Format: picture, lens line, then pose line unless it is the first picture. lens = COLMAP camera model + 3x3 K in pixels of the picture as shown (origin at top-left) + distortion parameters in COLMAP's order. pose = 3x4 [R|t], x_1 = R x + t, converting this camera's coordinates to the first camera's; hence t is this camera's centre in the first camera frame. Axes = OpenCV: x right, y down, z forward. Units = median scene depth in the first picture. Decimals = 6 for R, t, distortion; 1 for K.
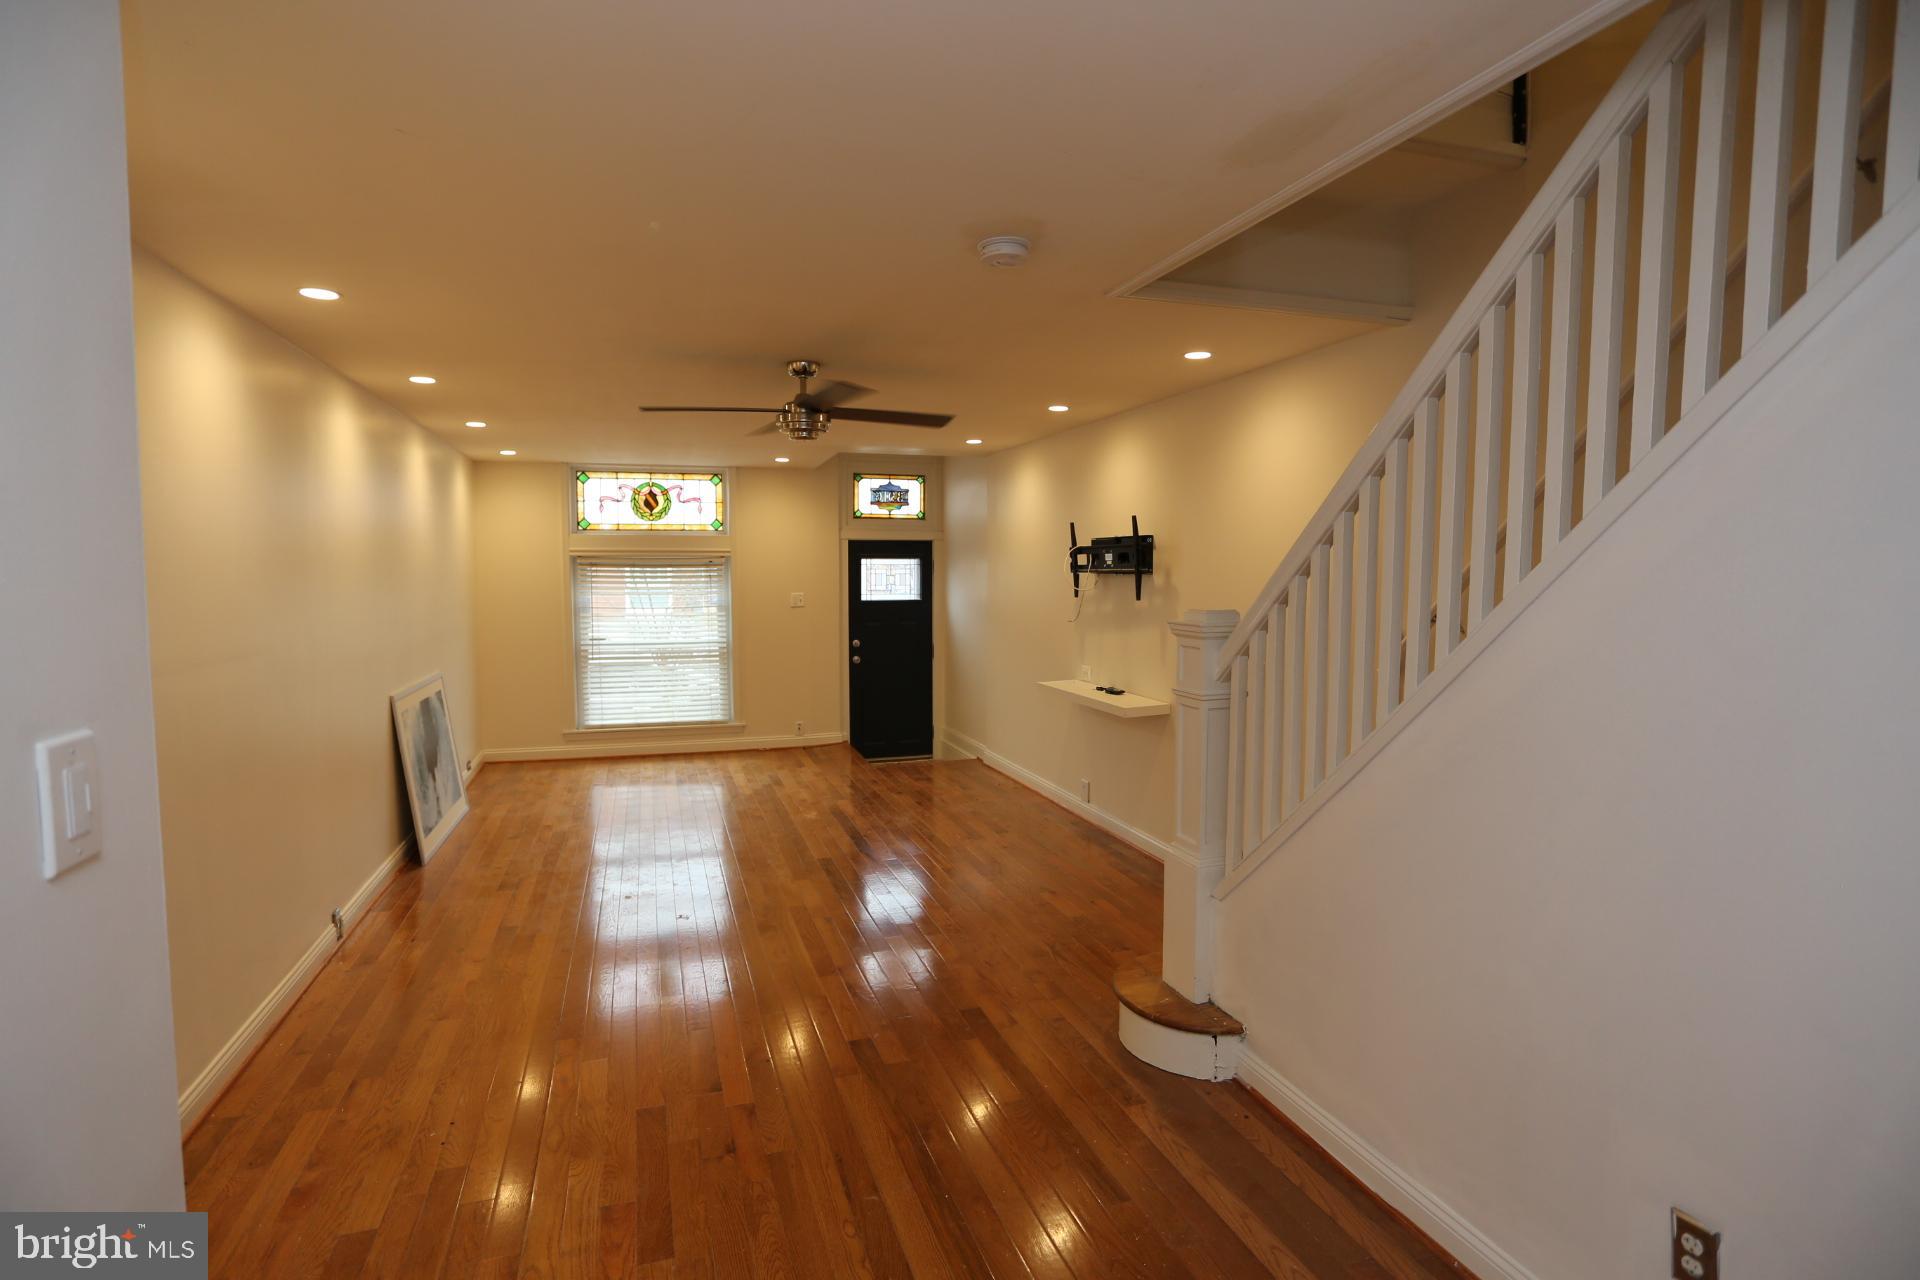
lens RADIAL K [[960.2, 0, 961.9], [0, 960.2, 631.0], [0, 0, 1]] dist [-0.068732, 0.026244]
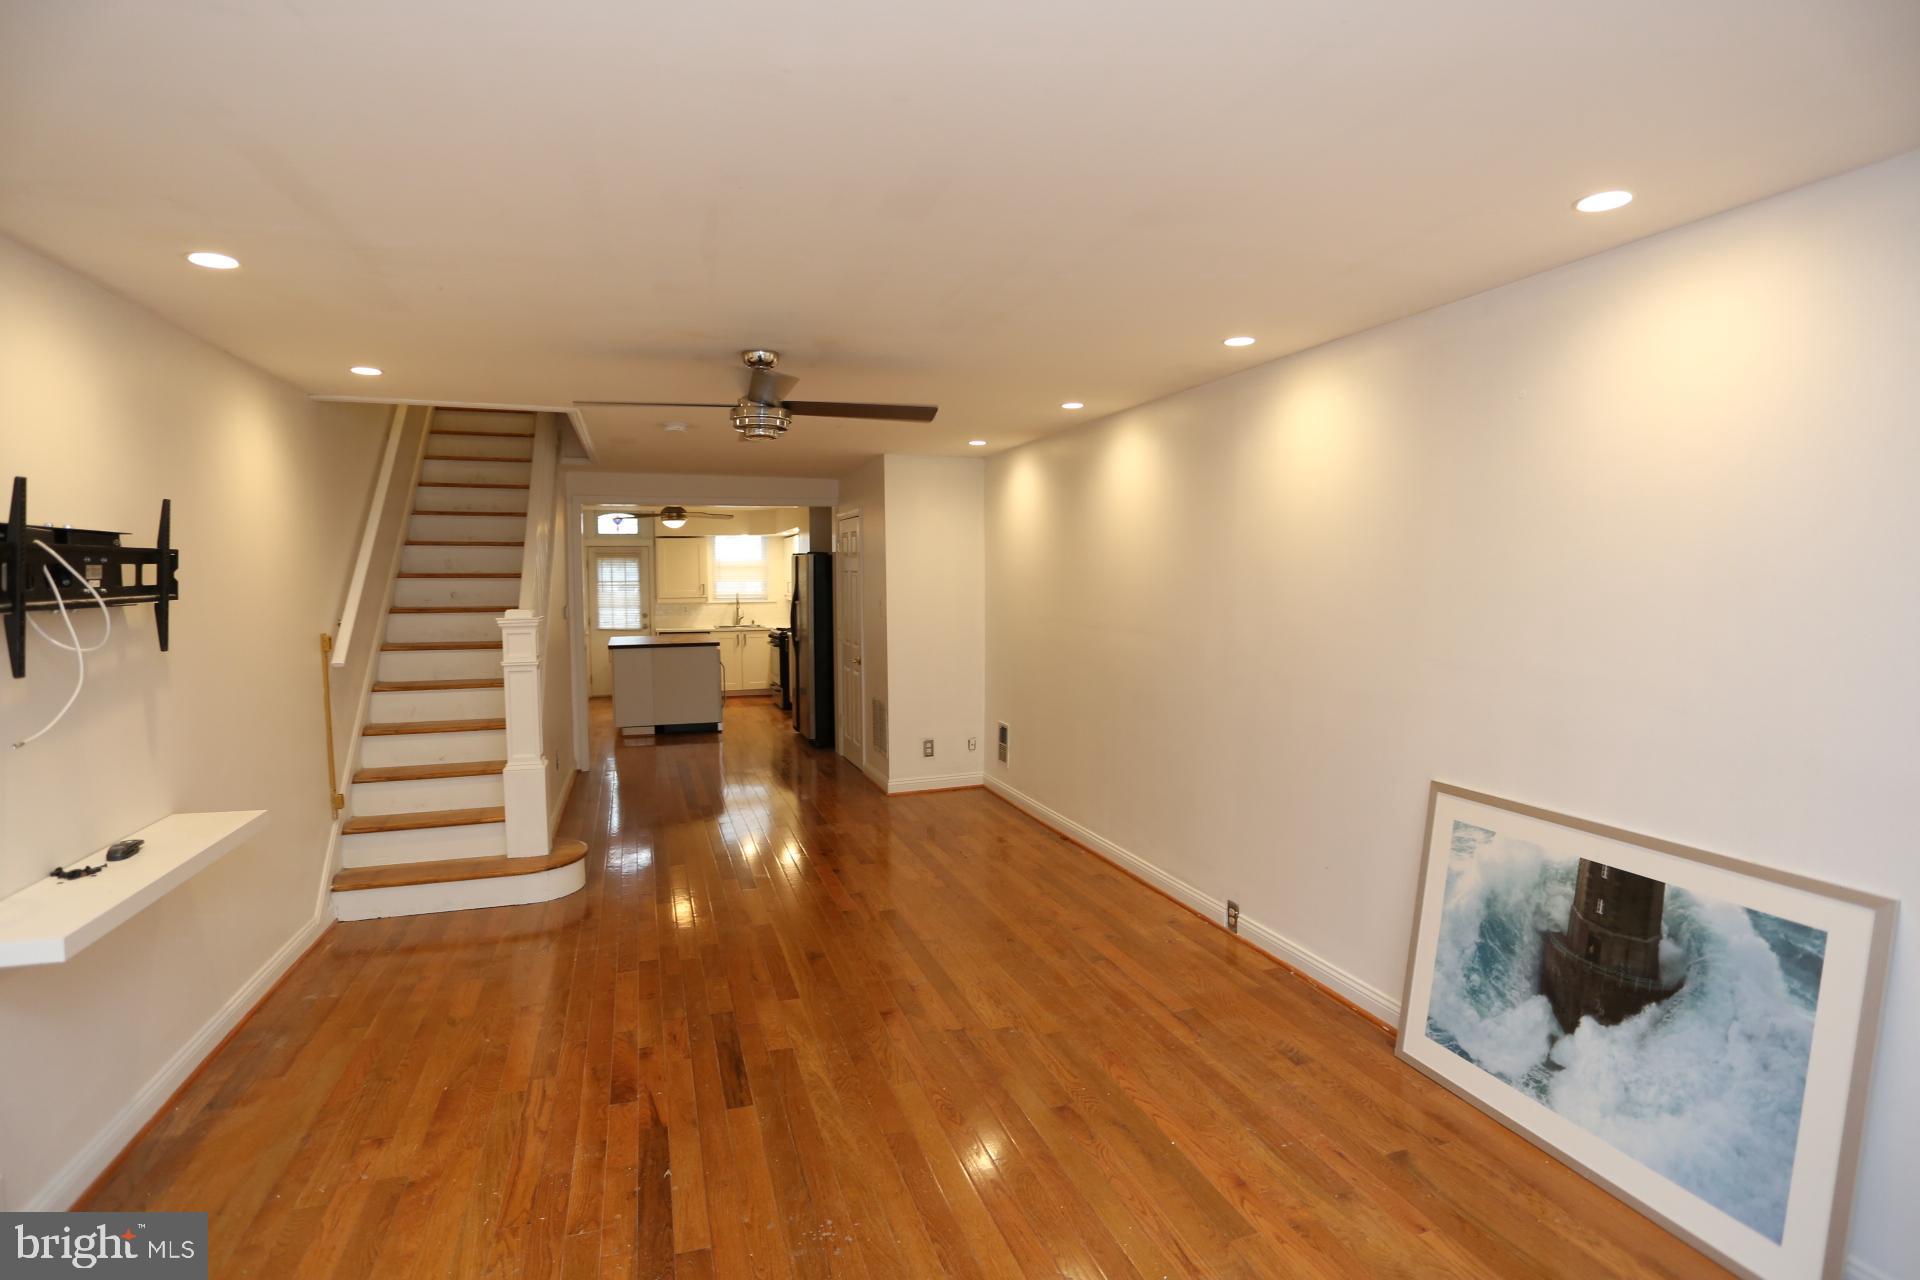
lens RADIAL K [[960.2, 0, 965.8], [0, 960.2, 634.9], [0, 0, 1]] dist [-0.068732, 0.026244]
pose [[-0.999897, 0.009317, -0.010881, -0.181048], [0.007799, 0.991215, 0.132028, -0.070232], [0.012016, 0.131930, -0.991186, 1.003073]]
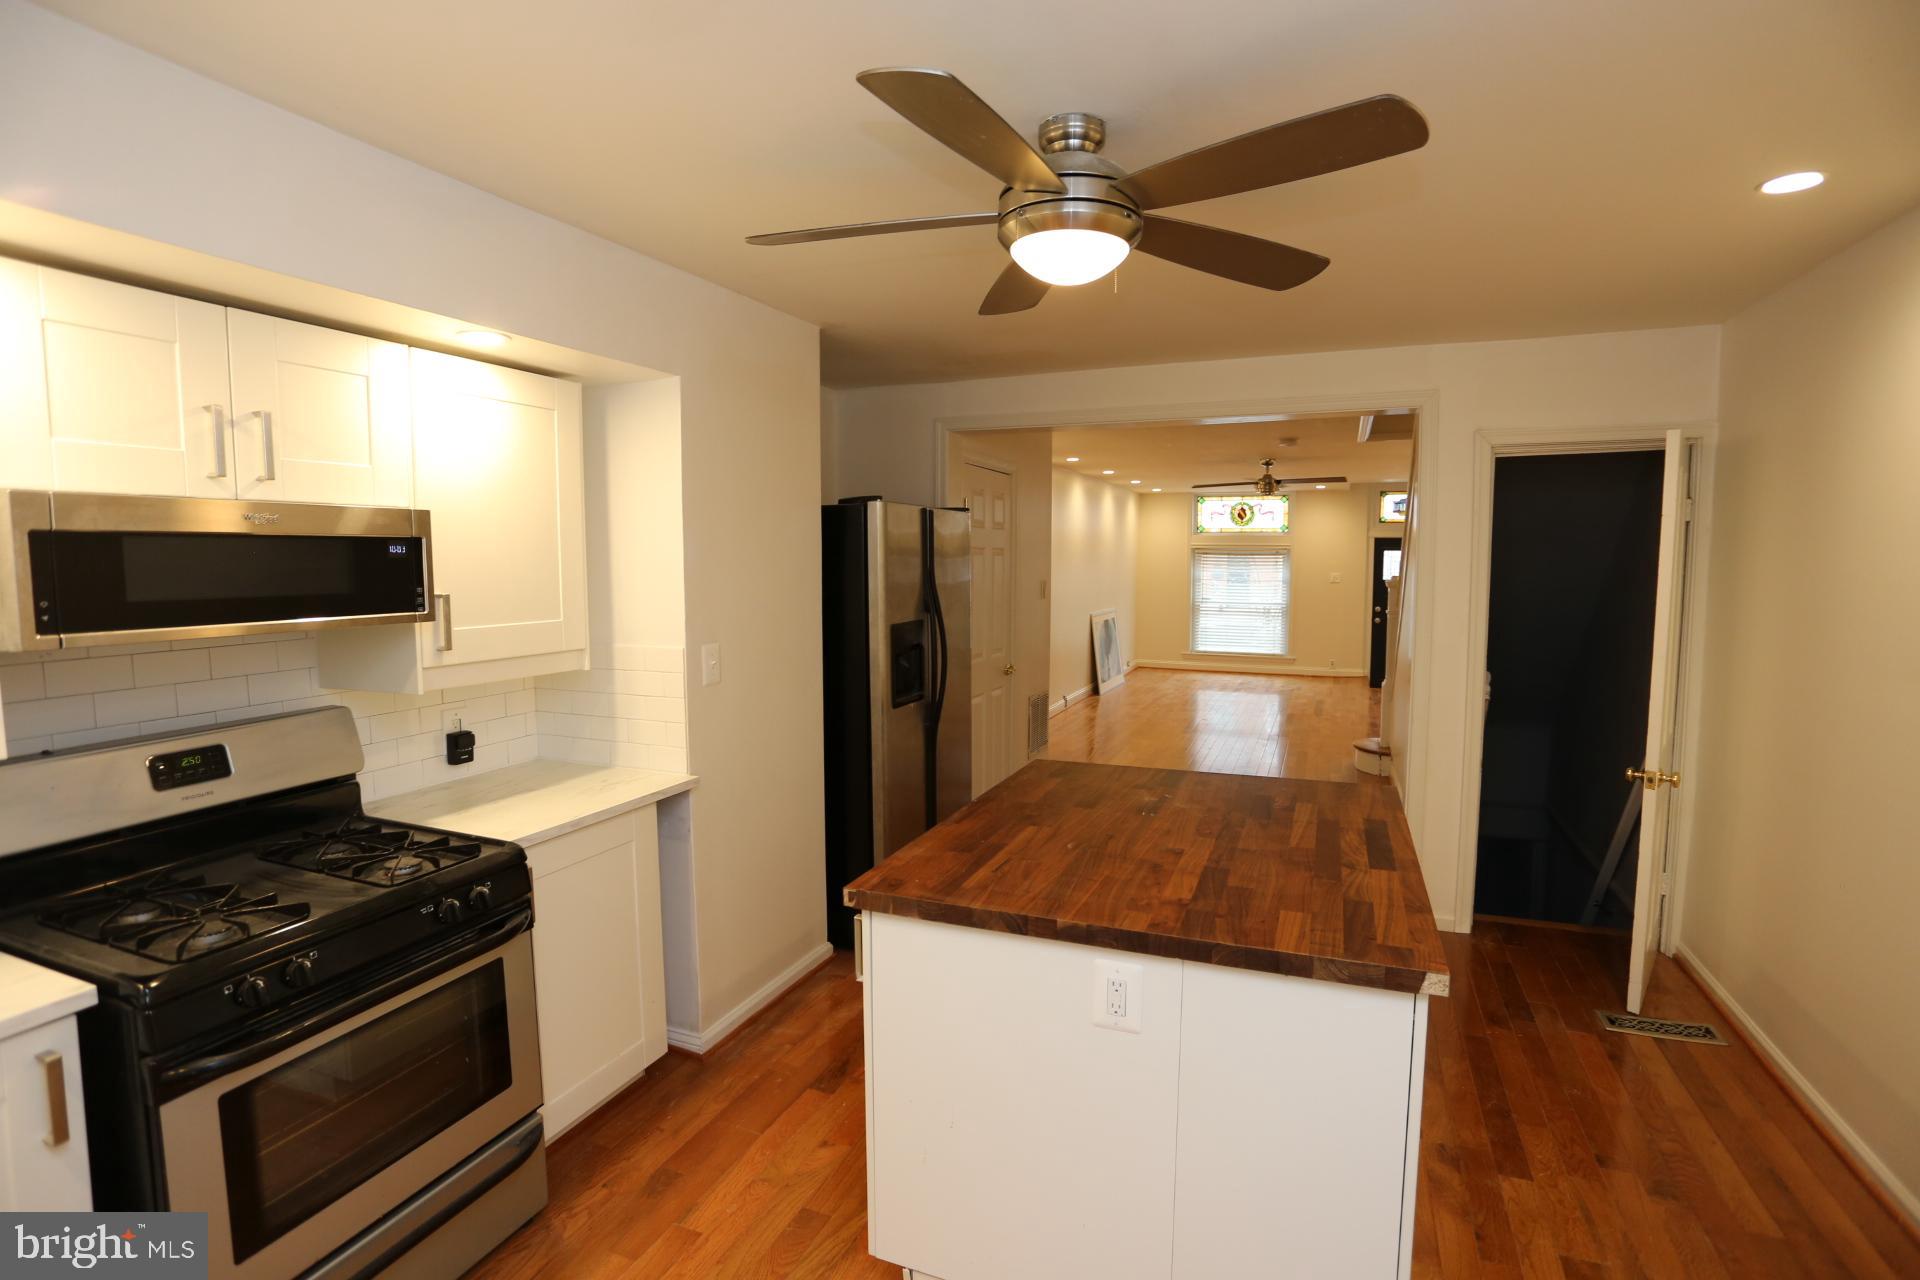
lens RADIAL K [[960.2, 0, 959.1], [0, 960.2, 643.4], [0, 0, 1]] dist [-0.068732, 0.026244]
pose [[0.767290, 0.061842, -0.638312, 0.355925], [-0.045570, 0.998081, 0.041919, 0.036579], [0.639679, -0.003076, 0.768636, -0.554258]]
